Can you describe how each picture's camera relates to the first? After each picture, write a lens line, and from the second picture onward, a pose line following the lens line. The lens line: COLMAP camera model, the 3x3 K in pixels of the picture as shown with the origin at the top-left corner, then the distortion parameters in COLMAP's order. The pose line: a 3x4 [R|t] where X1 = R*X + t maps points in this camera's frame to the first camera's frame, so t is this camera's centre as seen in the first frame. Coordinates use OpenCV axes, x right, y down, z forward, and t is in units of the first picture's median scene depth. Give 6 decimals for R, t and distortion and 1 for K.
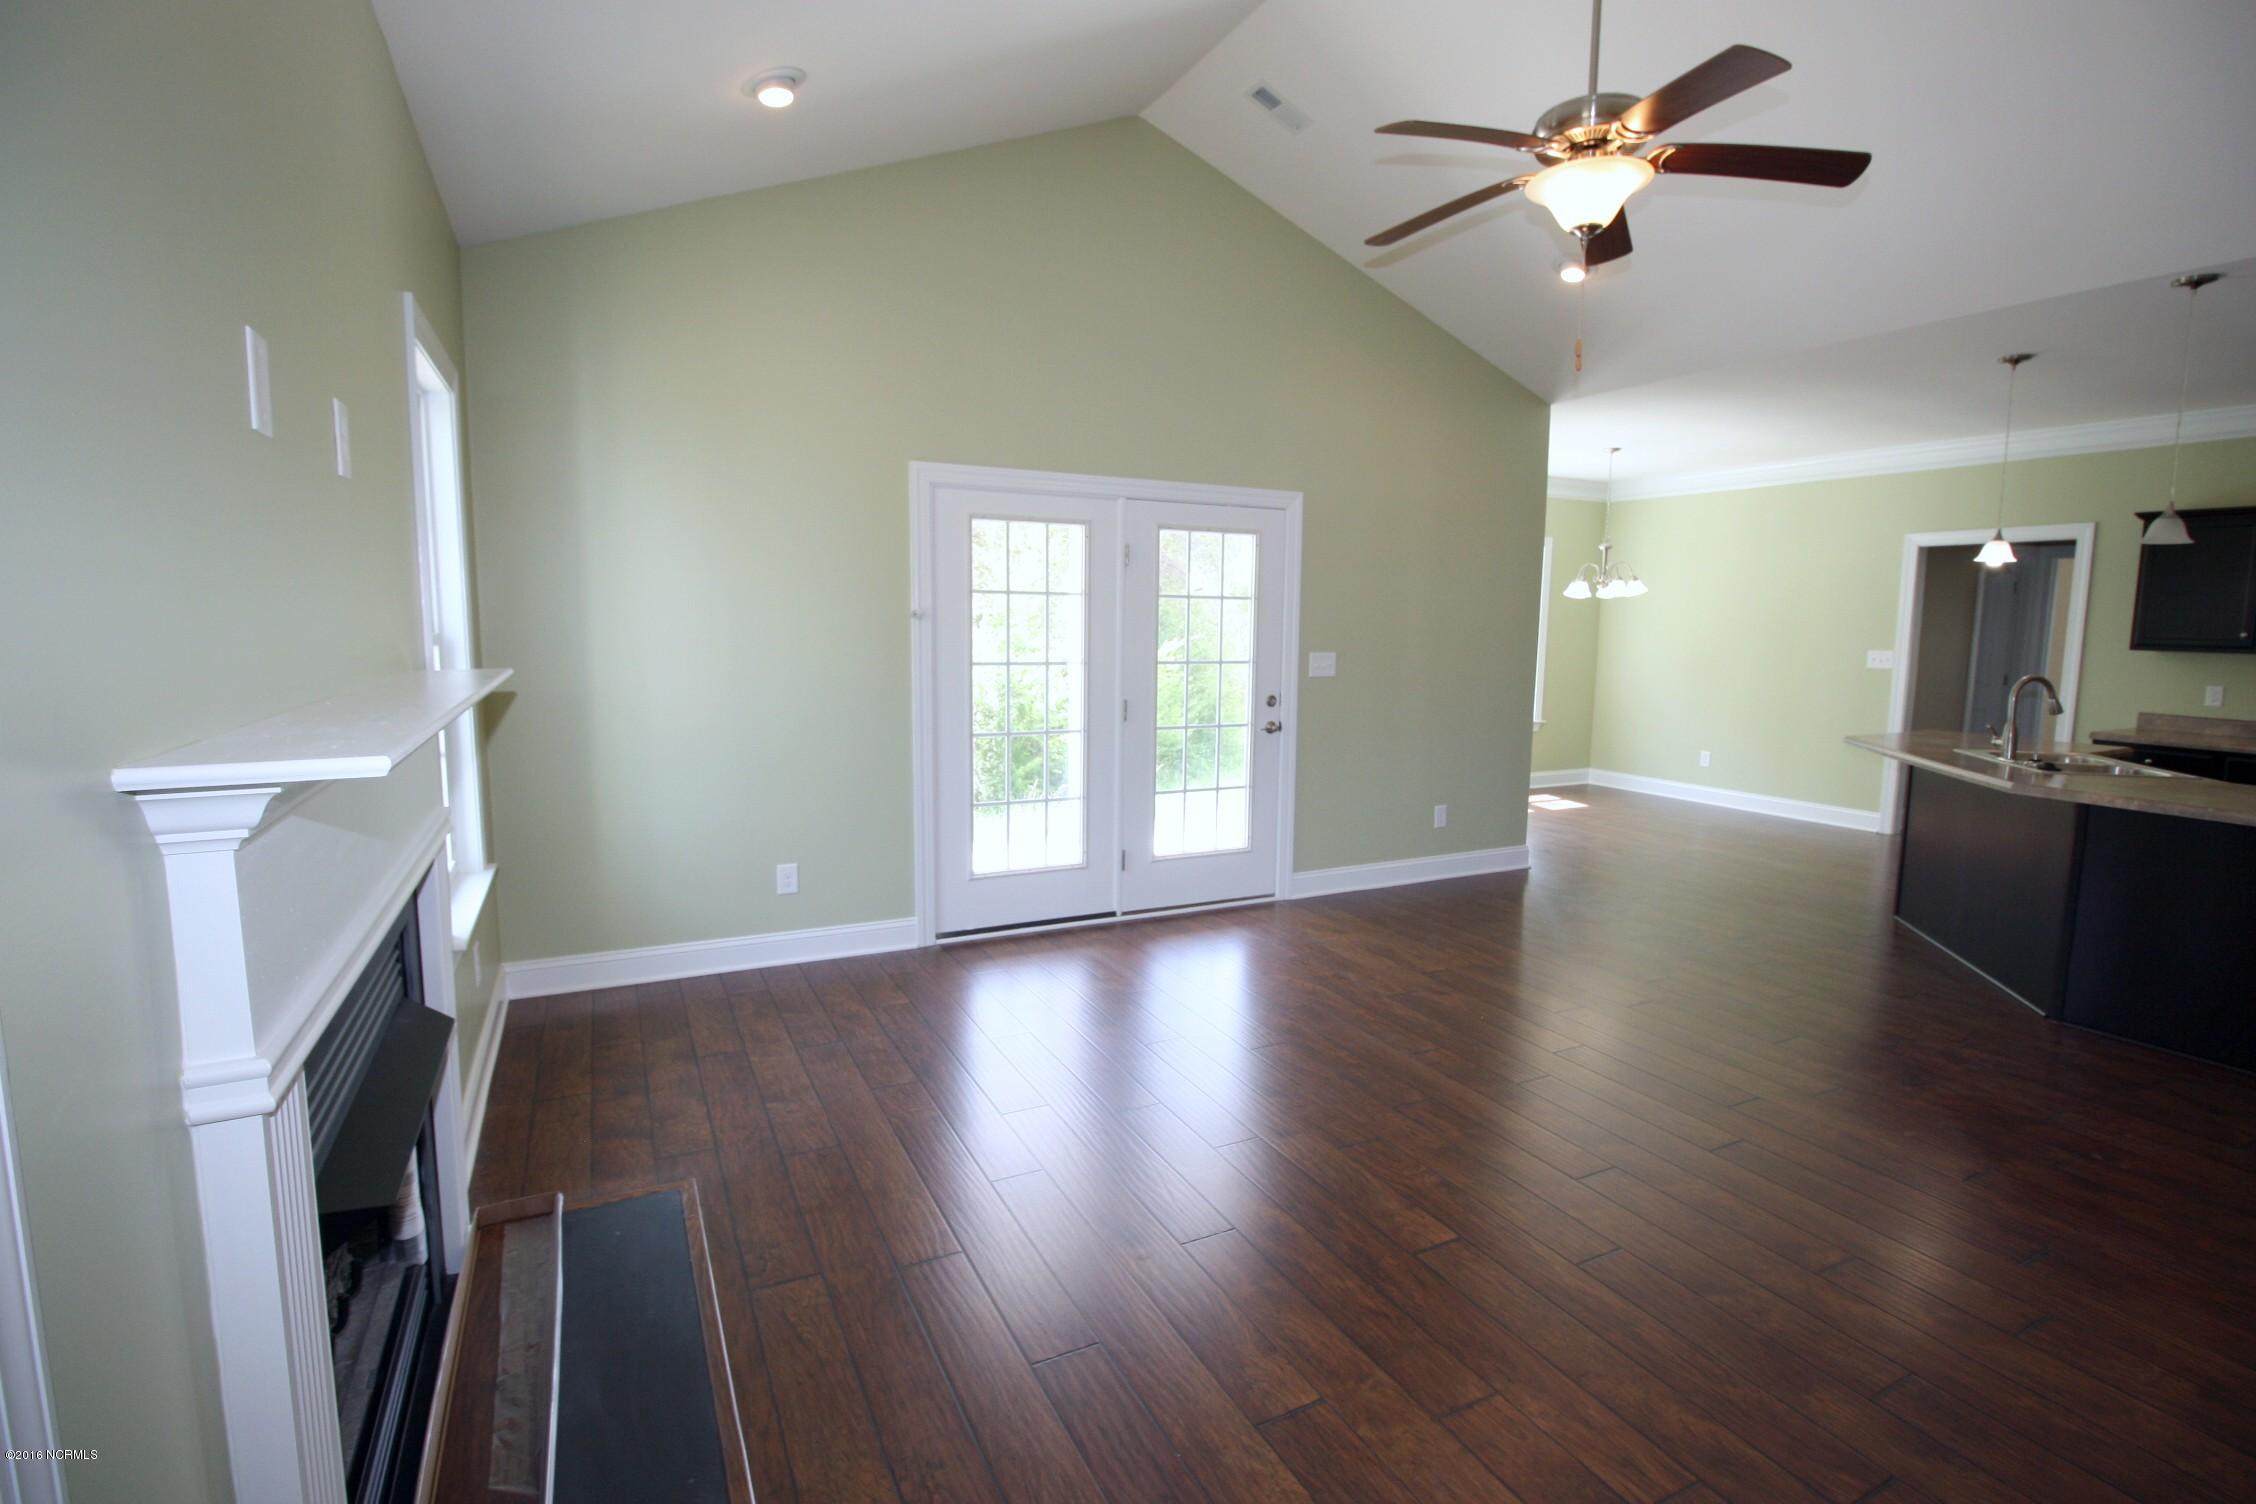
lens RADIAL K [[1065.3, 0, 1134.4], [0, 1065.3, 750.6], [0, 0, 1]] dist [-0.000707, -0.013513]
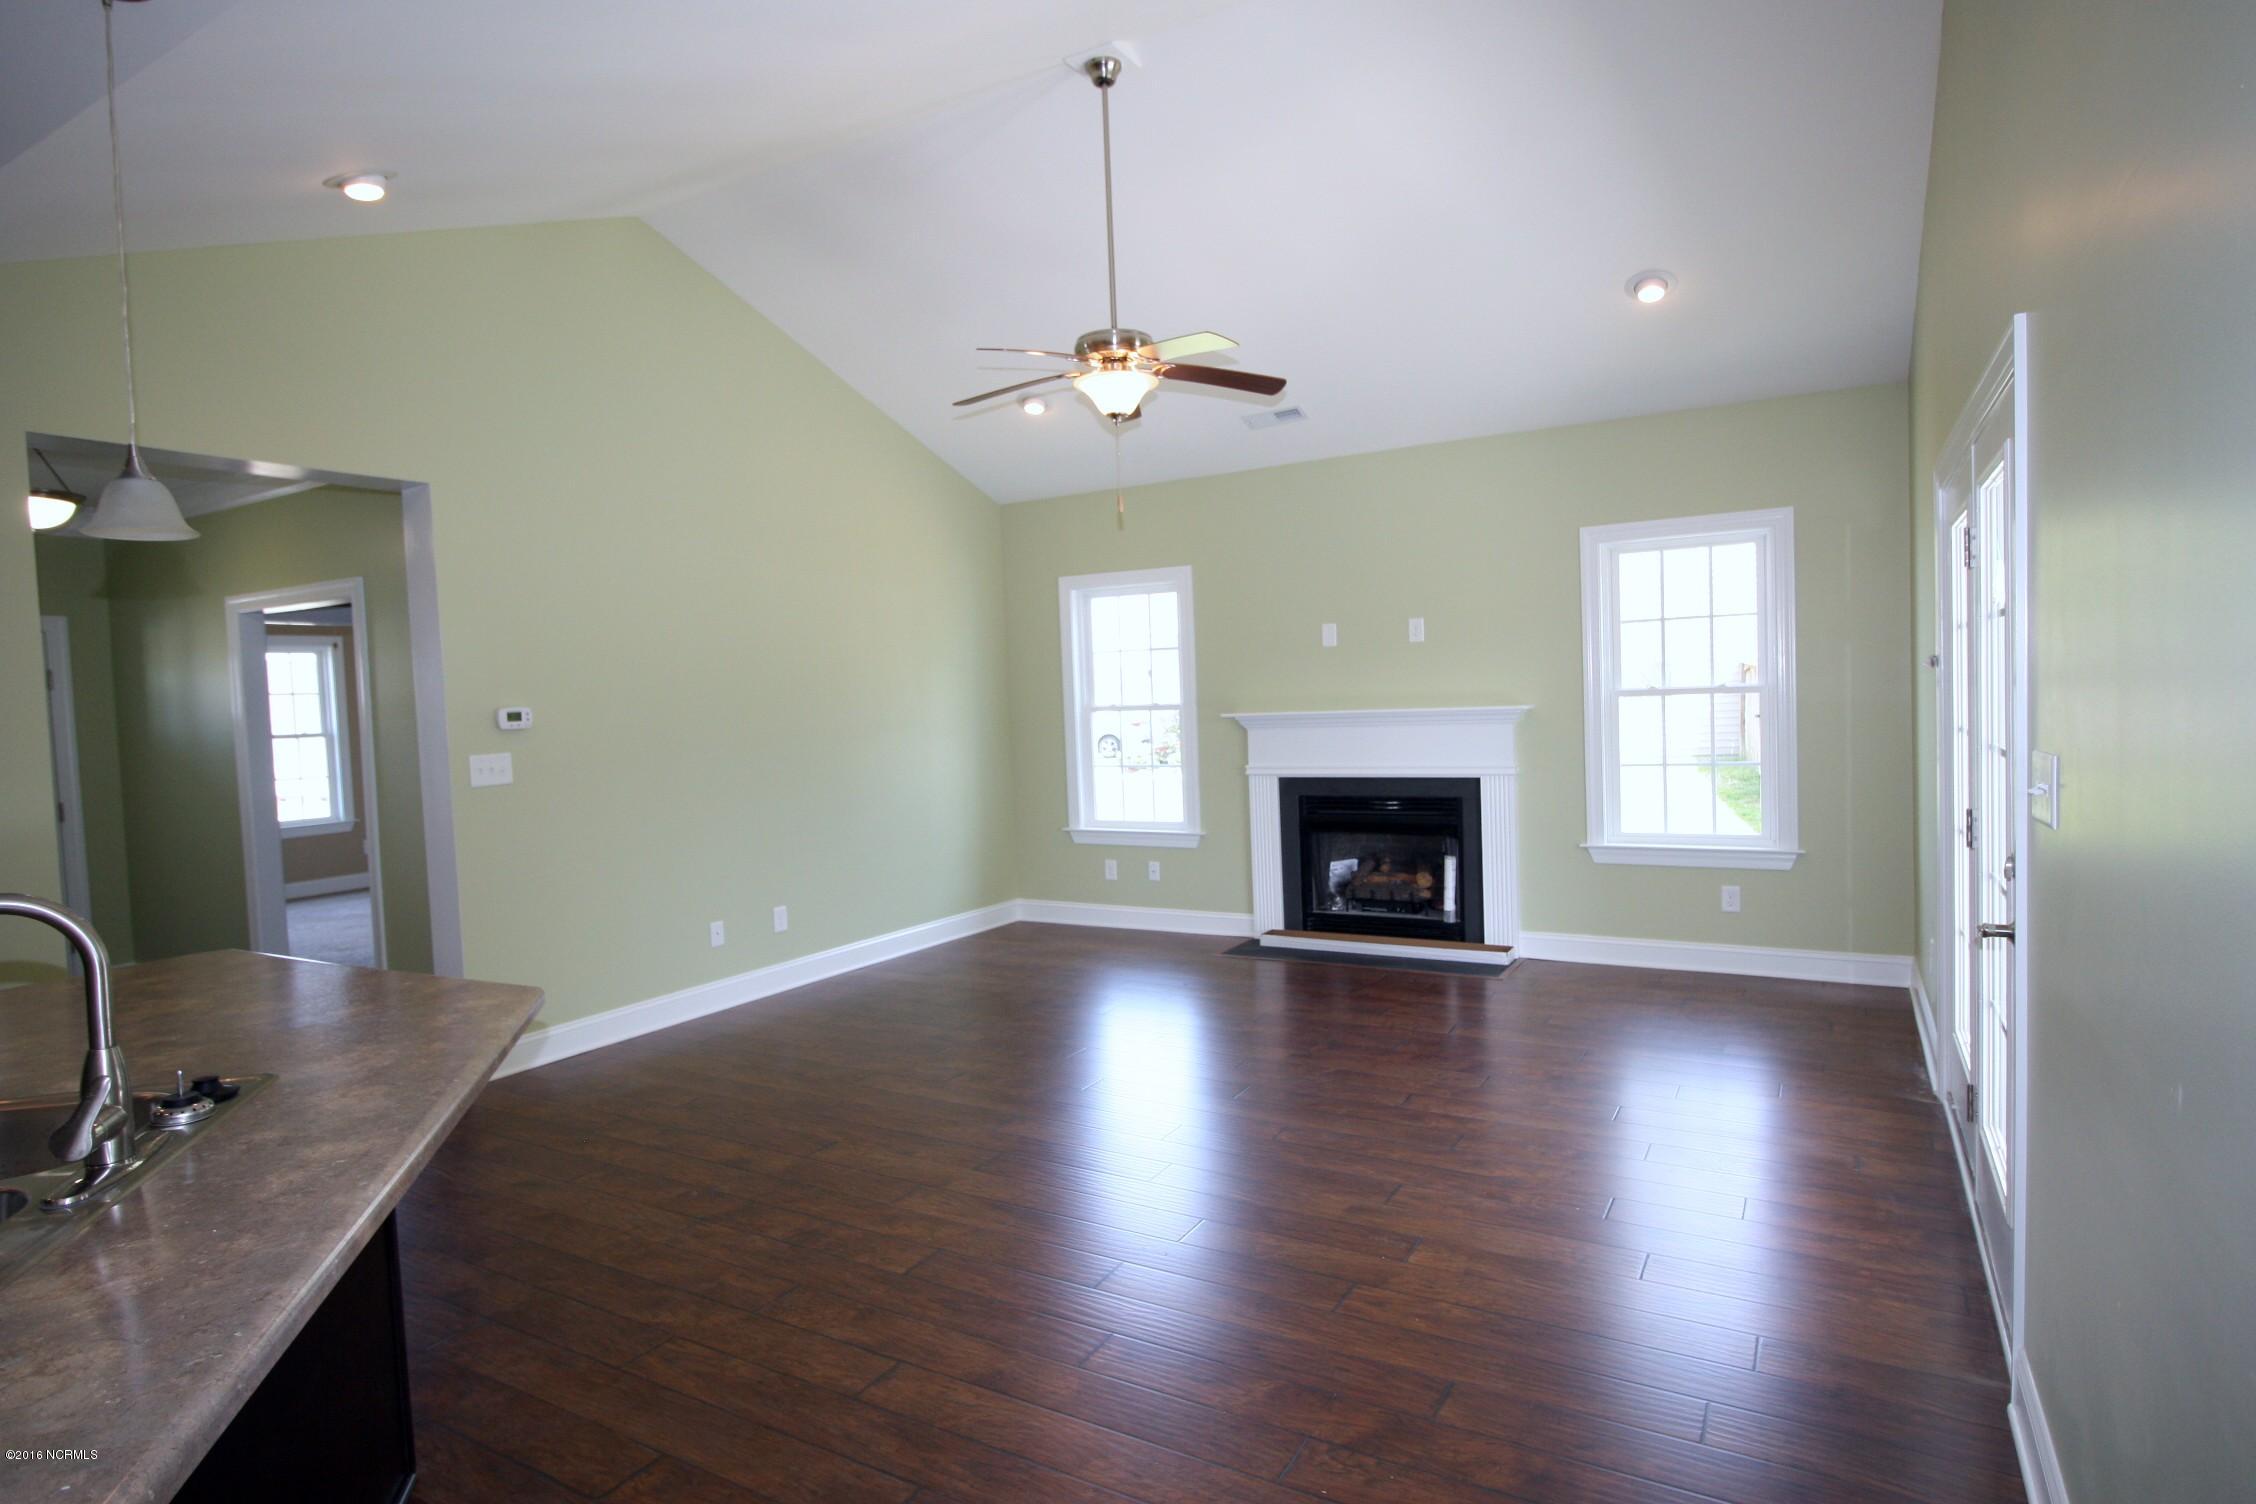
lens RADIAL K [[1286.6, 0, 1128.0], [0, 1286.6, 752.0], [0, 0, 1]] dist [-0.003946, -0.000359]
pose [[-0.844472, 0.043010, -0.533870, 0.939672], [-0.038977, 0.989193, 0.141345, -0.203507], [0.534179, 0.140170, -0.833670, 1.741857]]
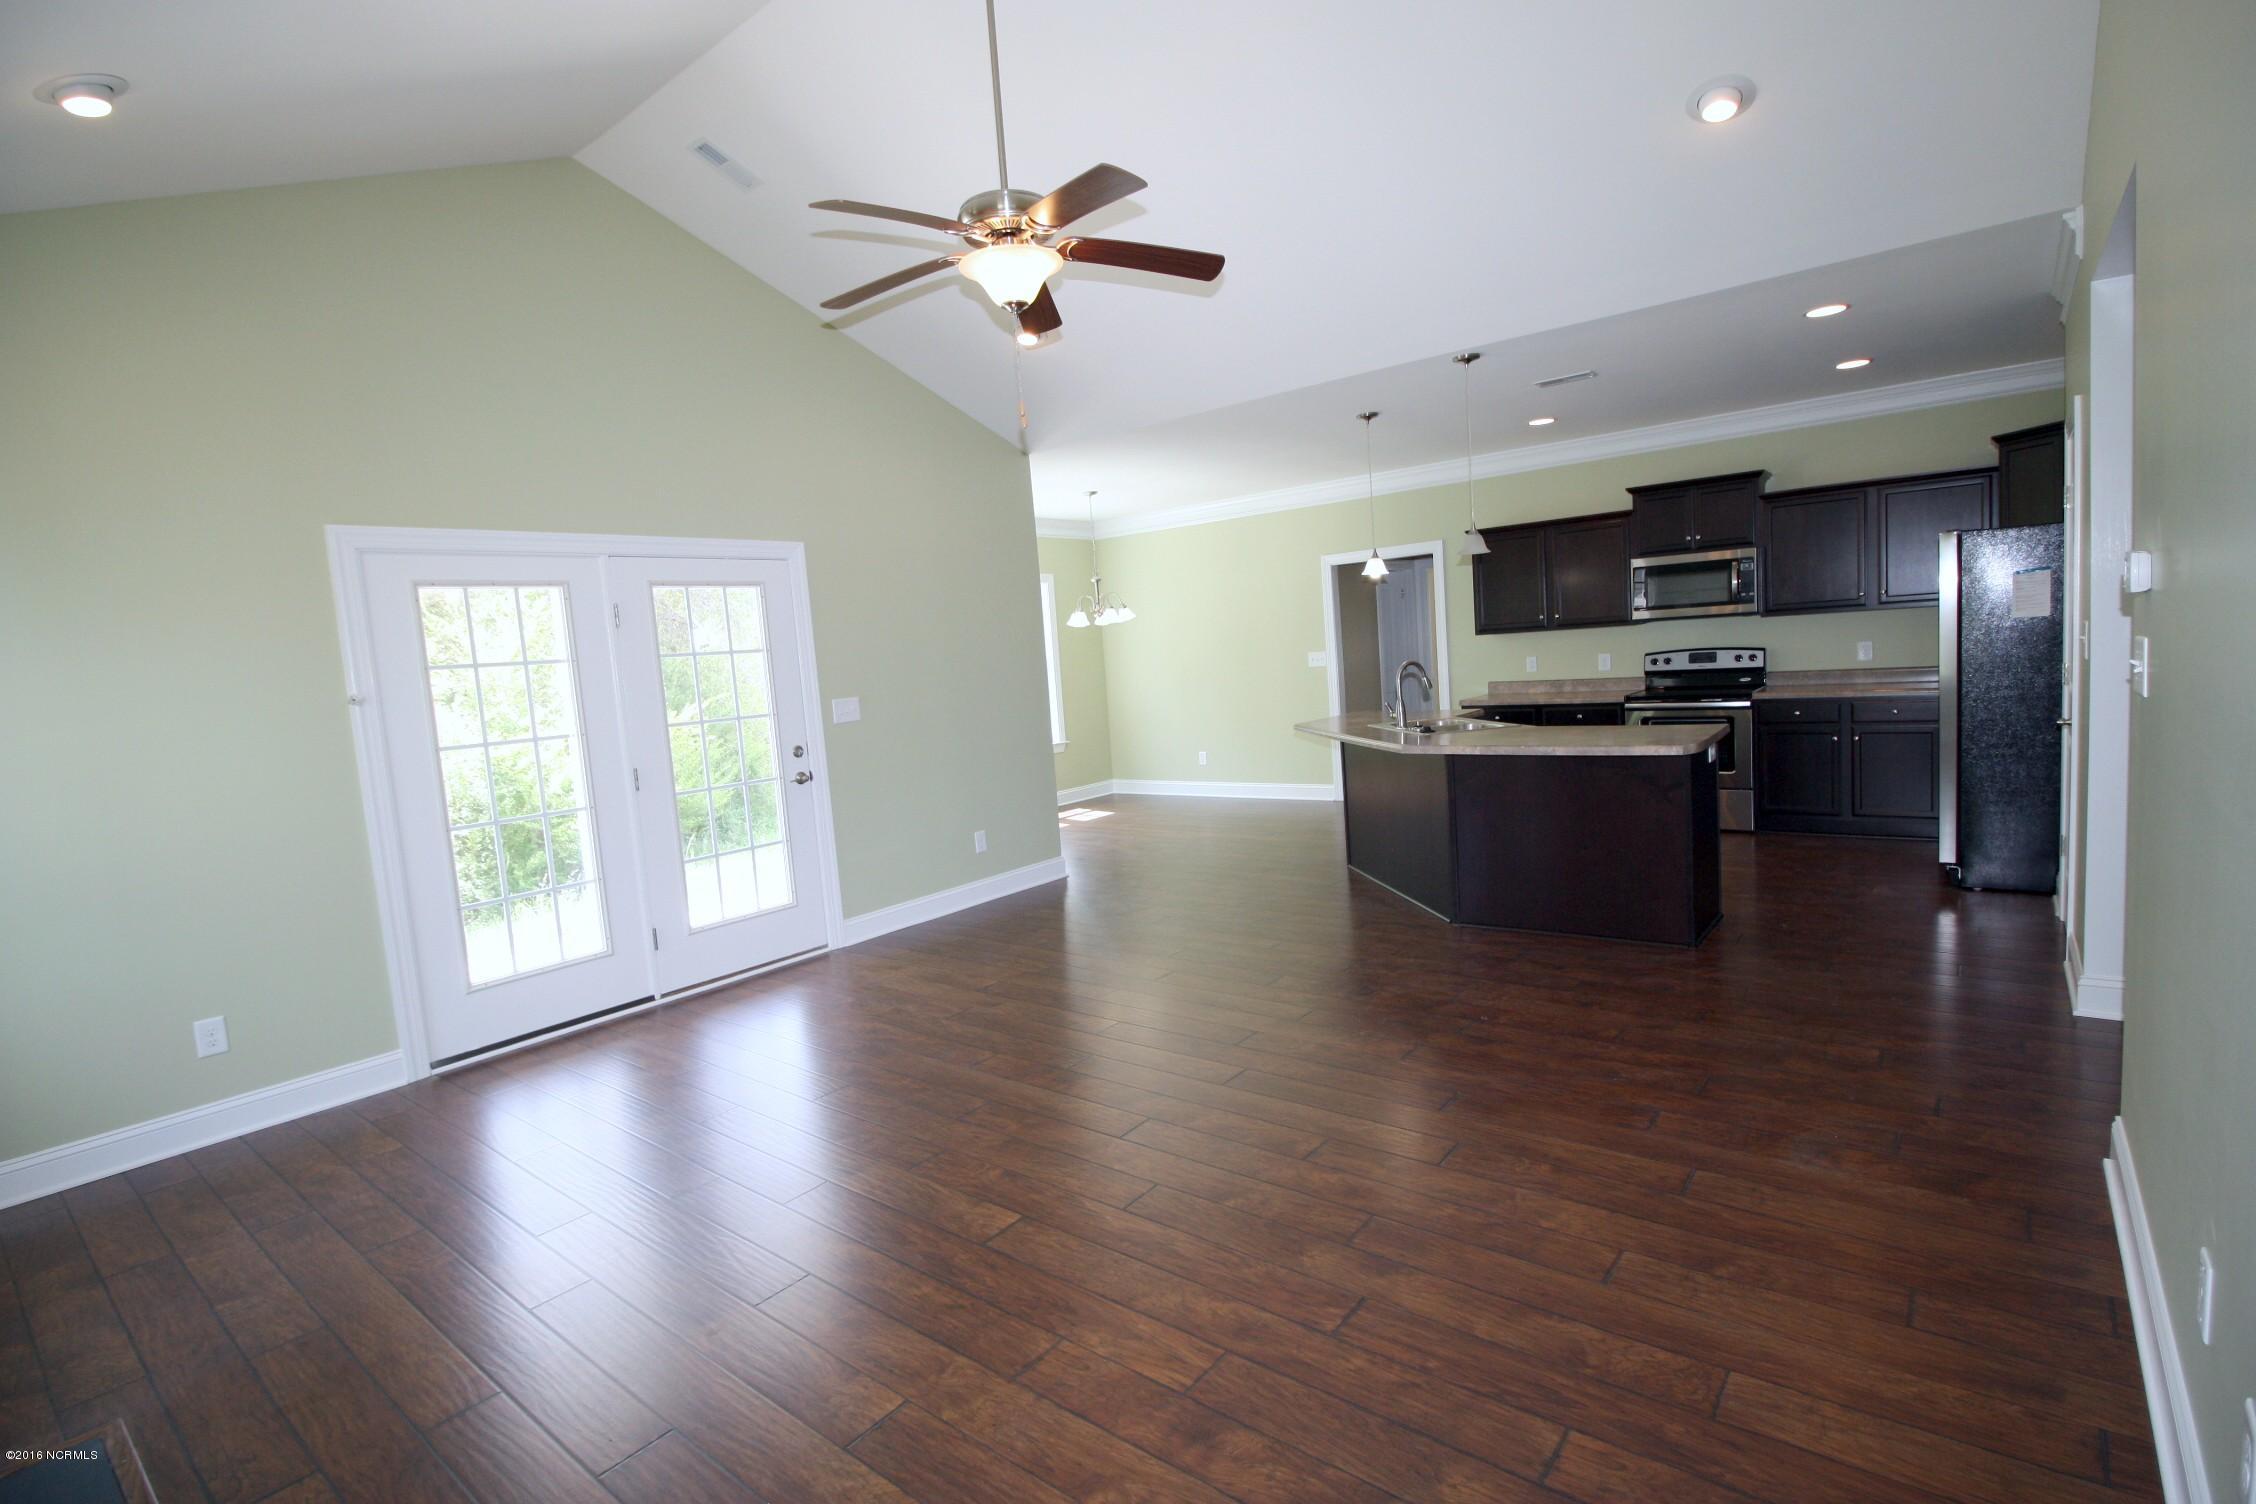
lens RADIAL K [[1062.1, 0, 1139.7], [0, 1062.1, 754.4], [0, 0, 1]] dist [-0.000292, -0.013115]
pose [[0.904428, -0.119080, 0.409671, 0.016323], [0.133828, 0.990977, -0.007401, 0.008635], [-0.405093, 0.061519, 0.912203, -0.043416]]
